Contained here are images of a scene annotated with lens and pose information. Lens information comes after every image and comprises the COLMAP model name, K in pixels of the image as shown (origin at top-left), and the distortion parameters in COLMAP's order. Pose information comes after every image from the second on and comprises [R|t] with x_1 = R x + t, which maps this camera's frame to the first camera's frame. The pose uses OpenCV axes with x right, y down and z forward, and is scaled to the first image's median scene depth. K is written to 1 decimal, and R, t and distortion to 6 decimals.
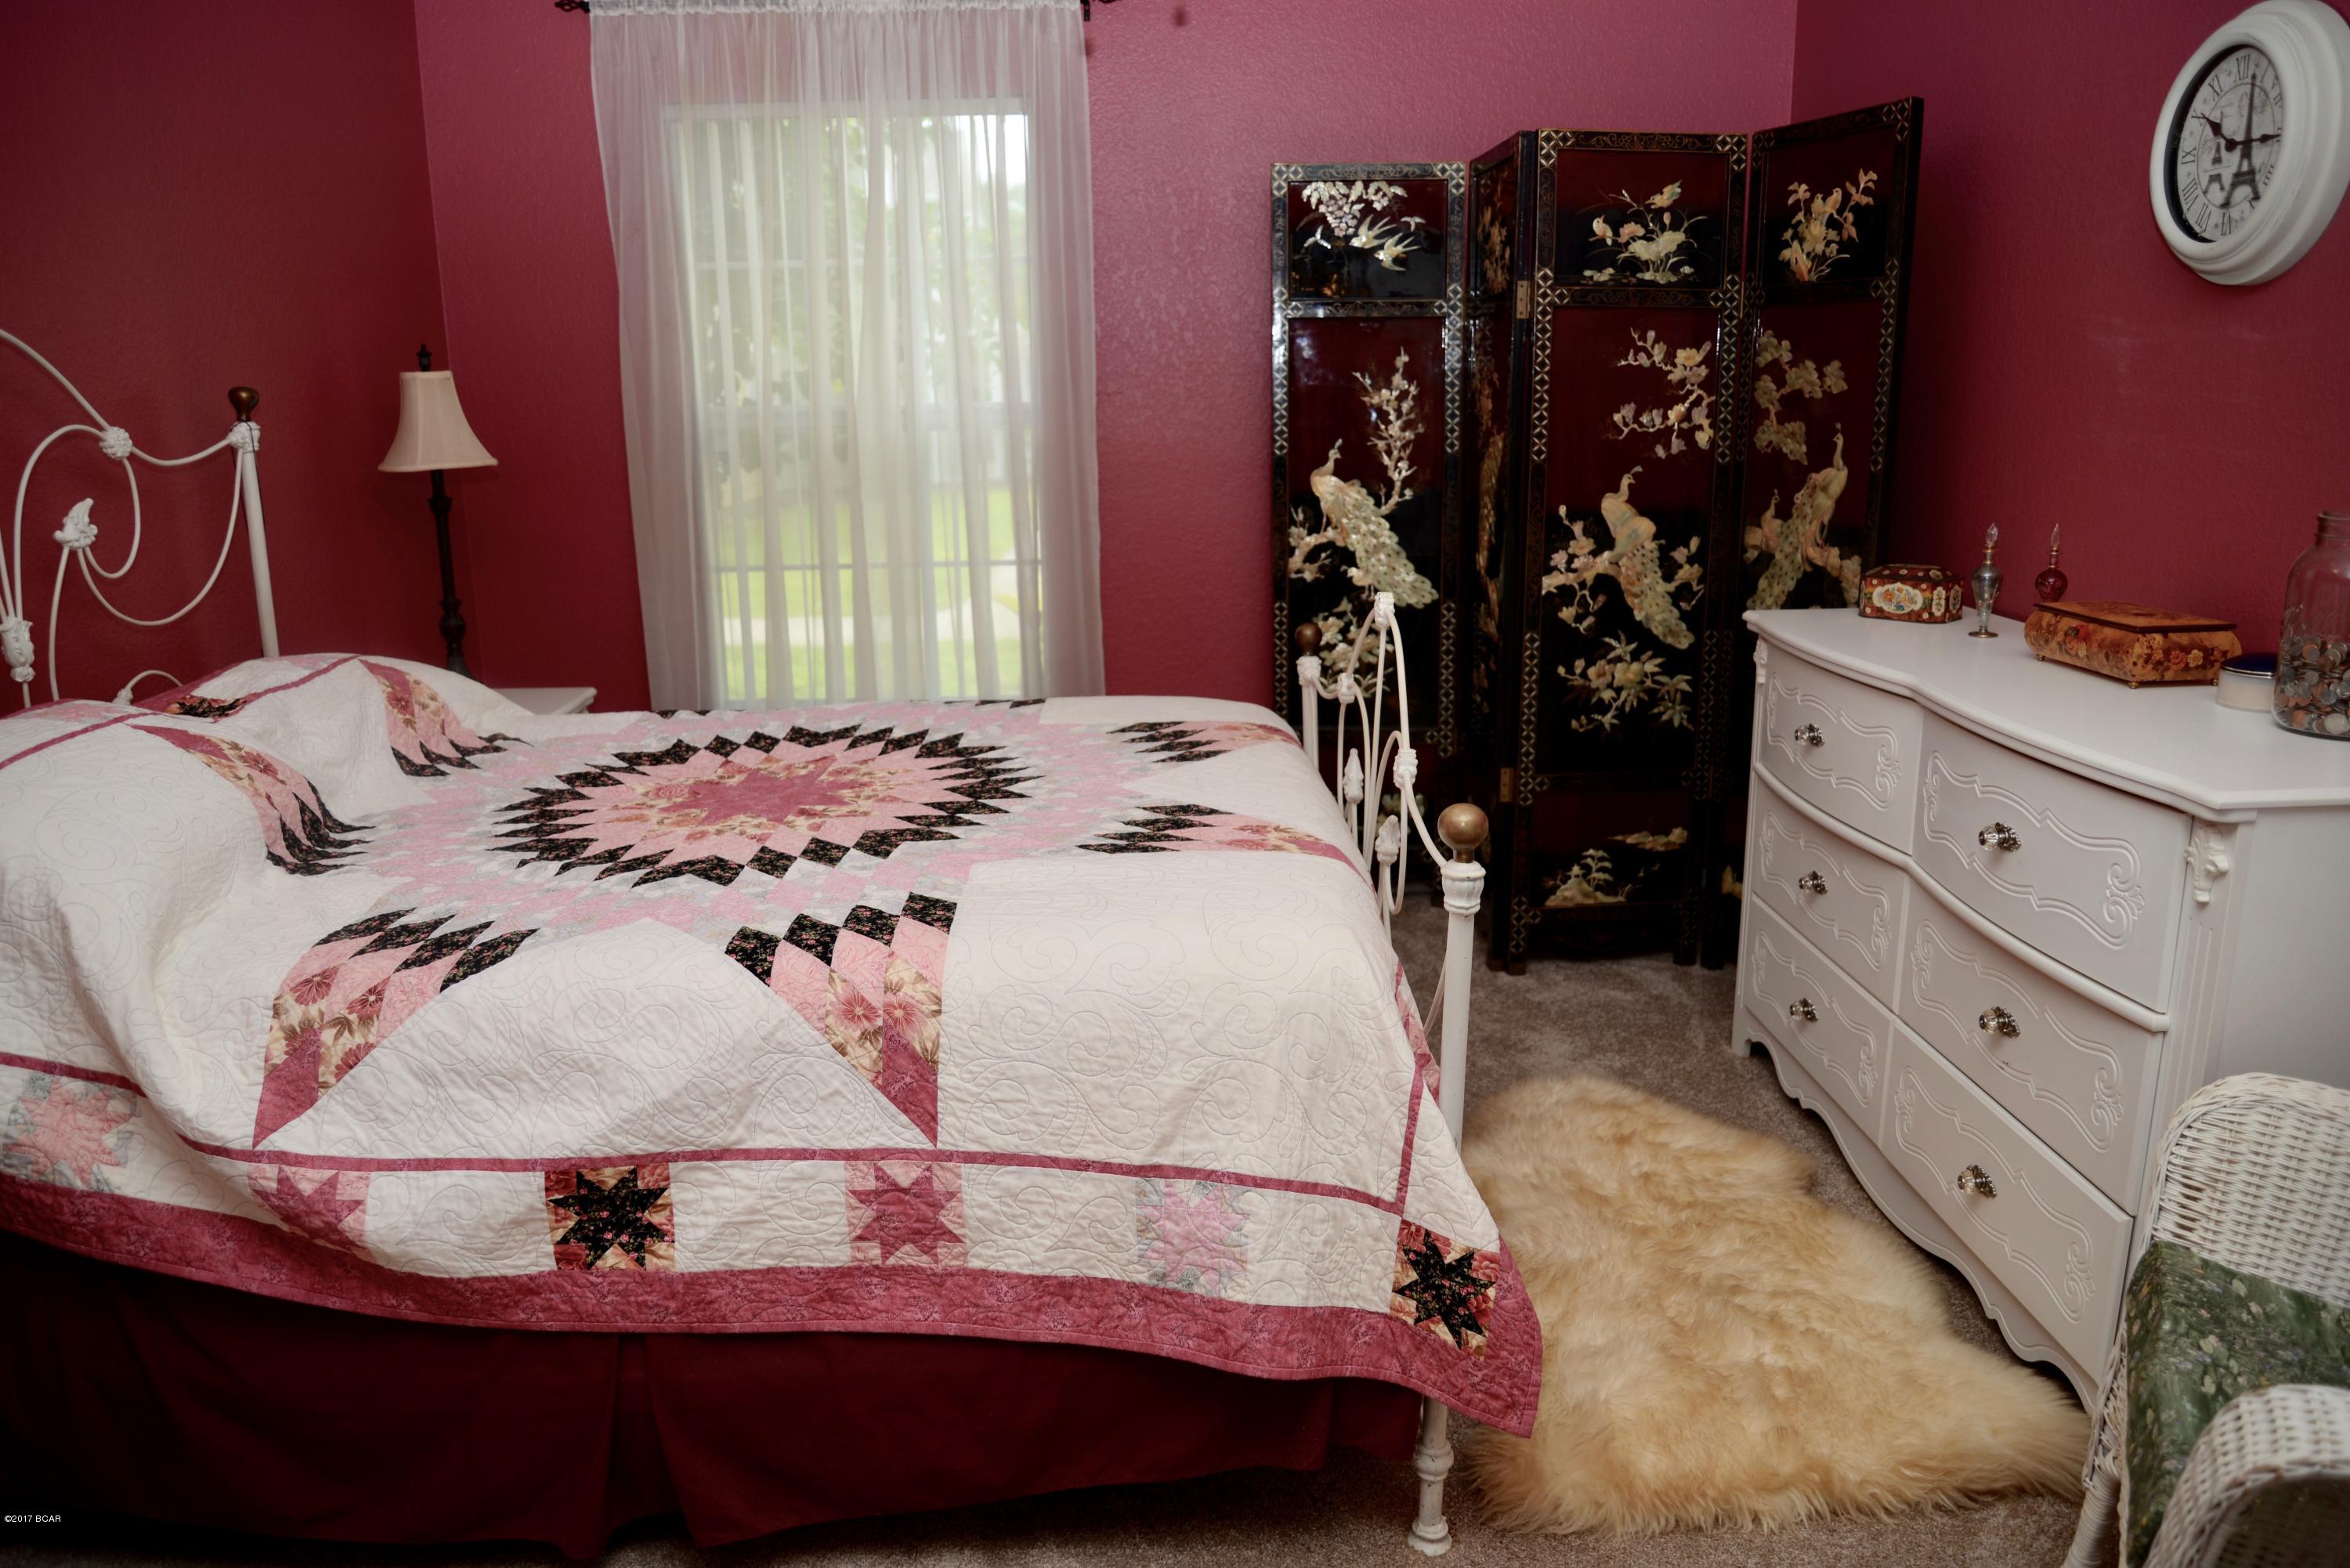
lens RADIAL K [[1592.4, 0, 1166.8], [0, 1592.4, 797.8], [0, 0, 1]] dist [-0.084119, 0.029469]
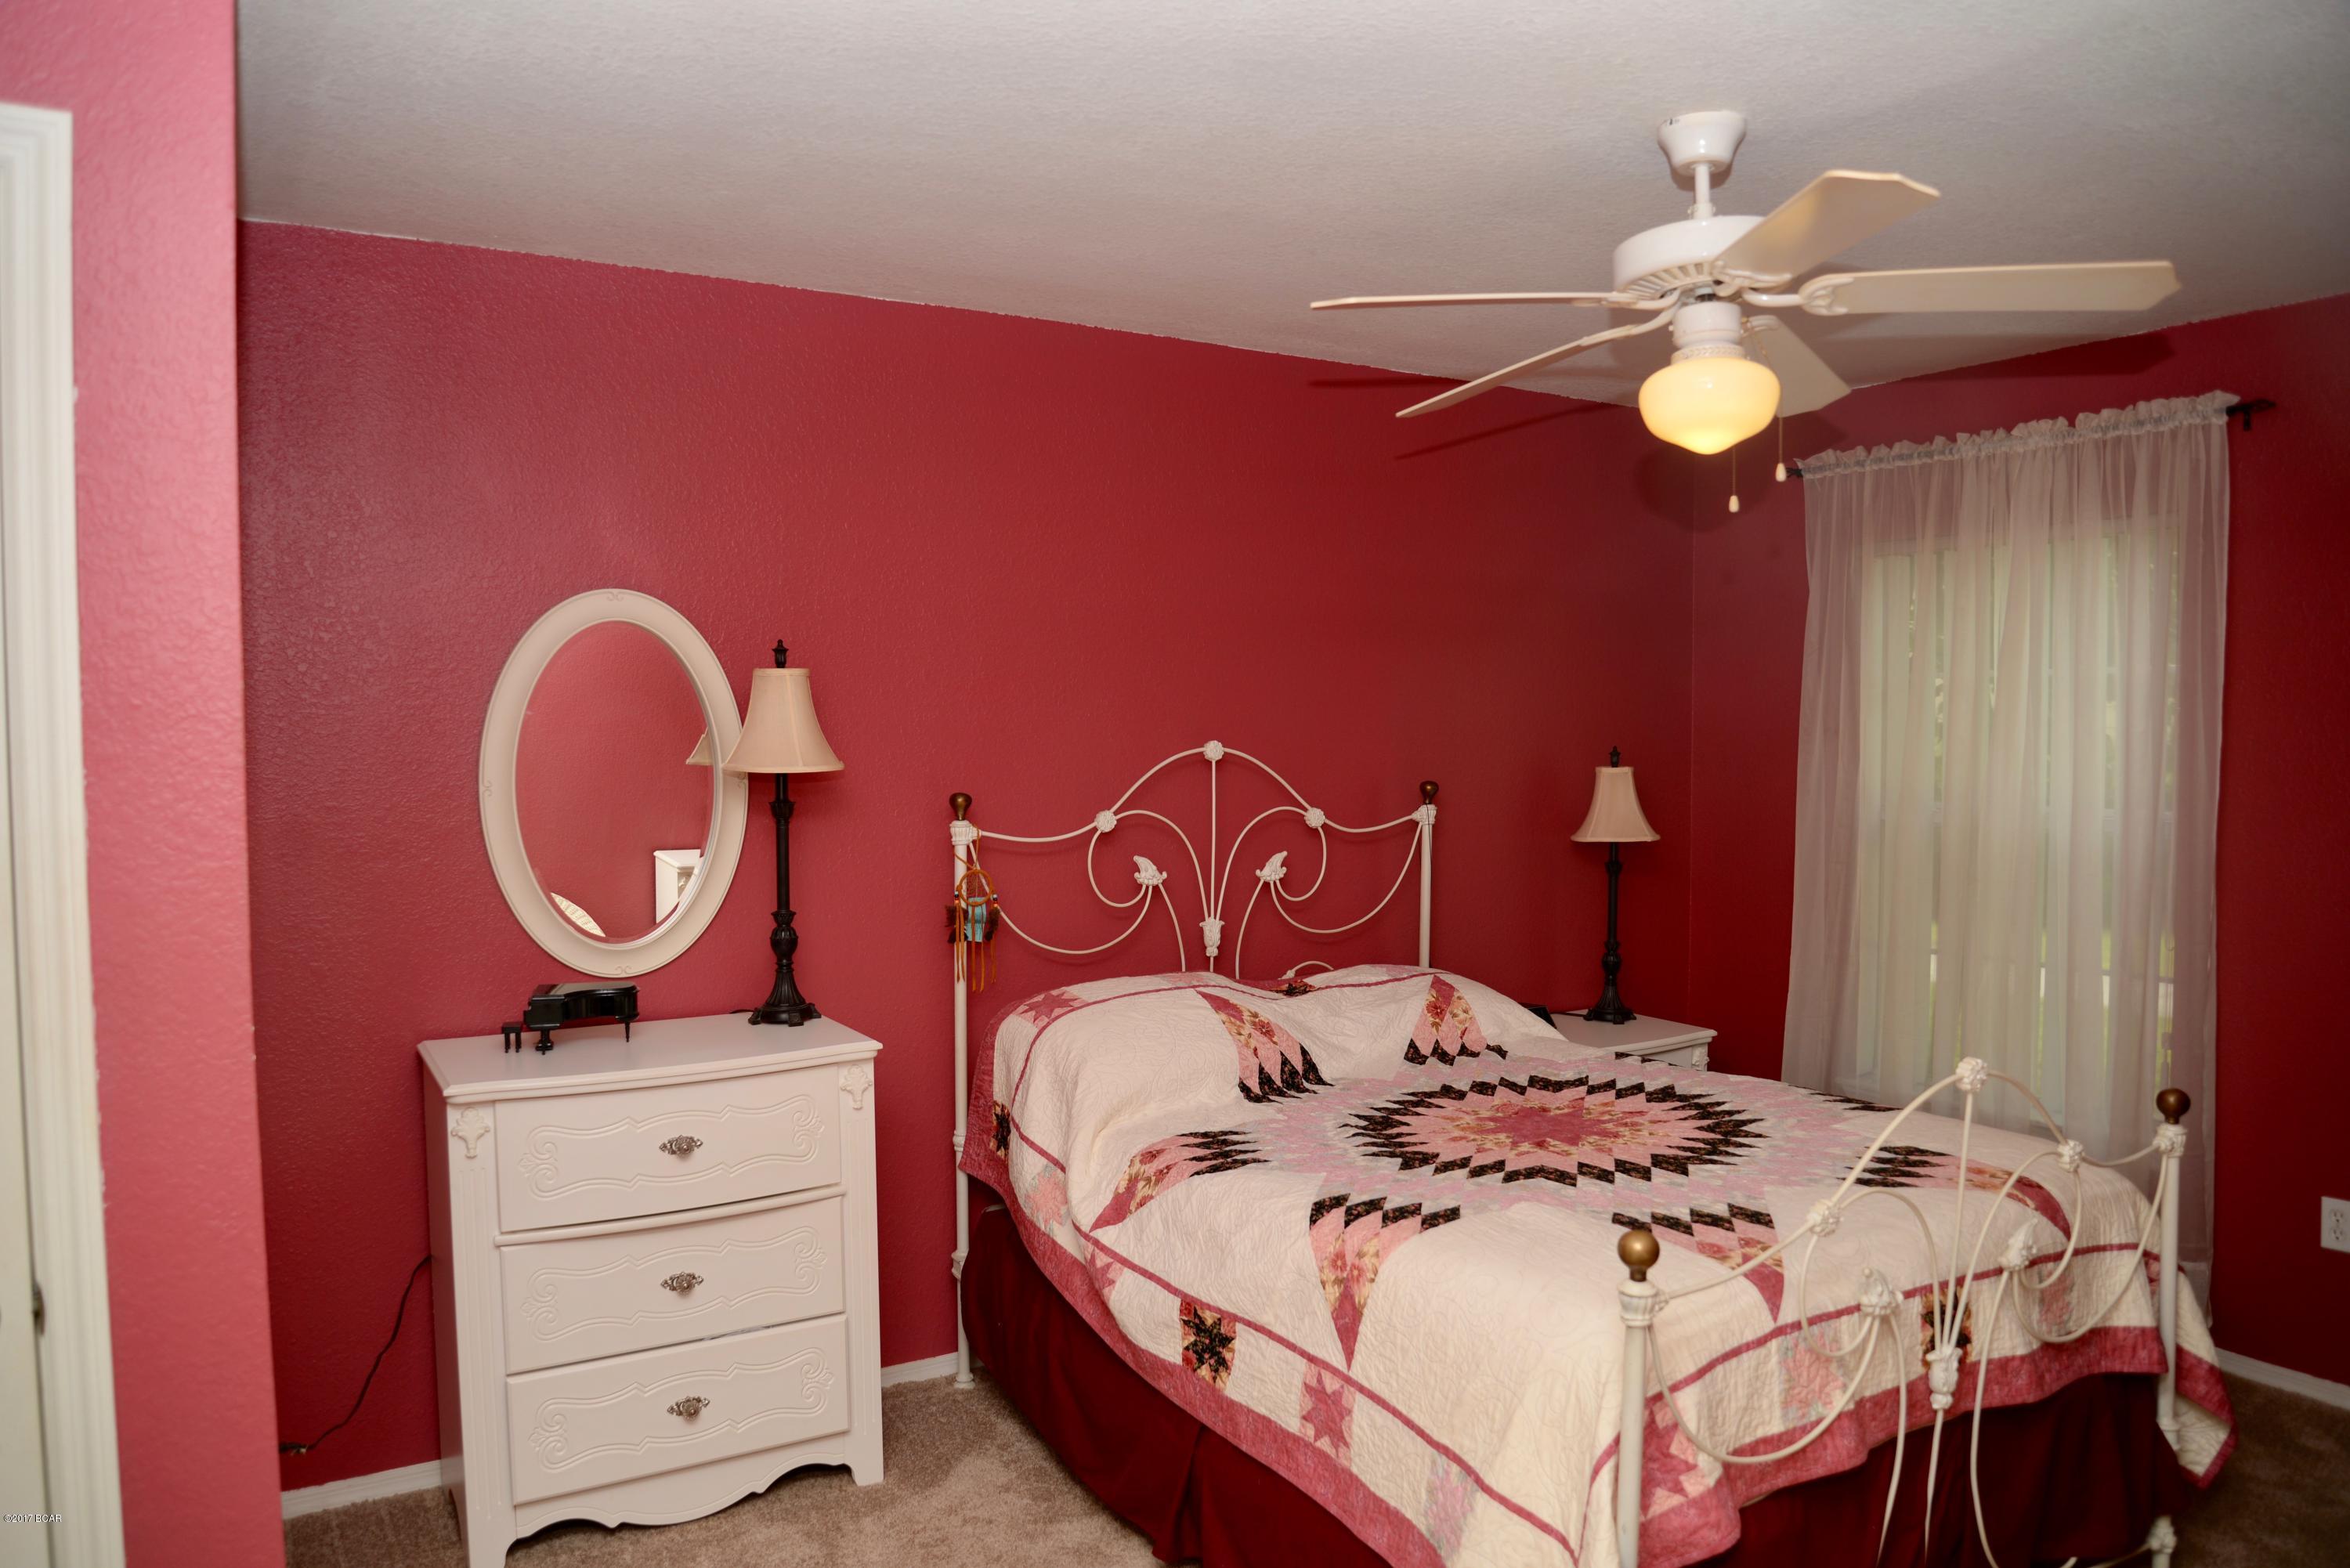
lens RADIAL K [[1592.4, 0, 1166.8], [0, 1592.4, 797.8], [0, 0, 1]] dist [-0.084119, 0.029469]
pose [[0.509132, 0.049450, -0.859267, 0.942122], [-0.217965, 0.973212, -0.073141, -0.138845], [0.832632, 0.224529, 0.506272, 0.042762]]
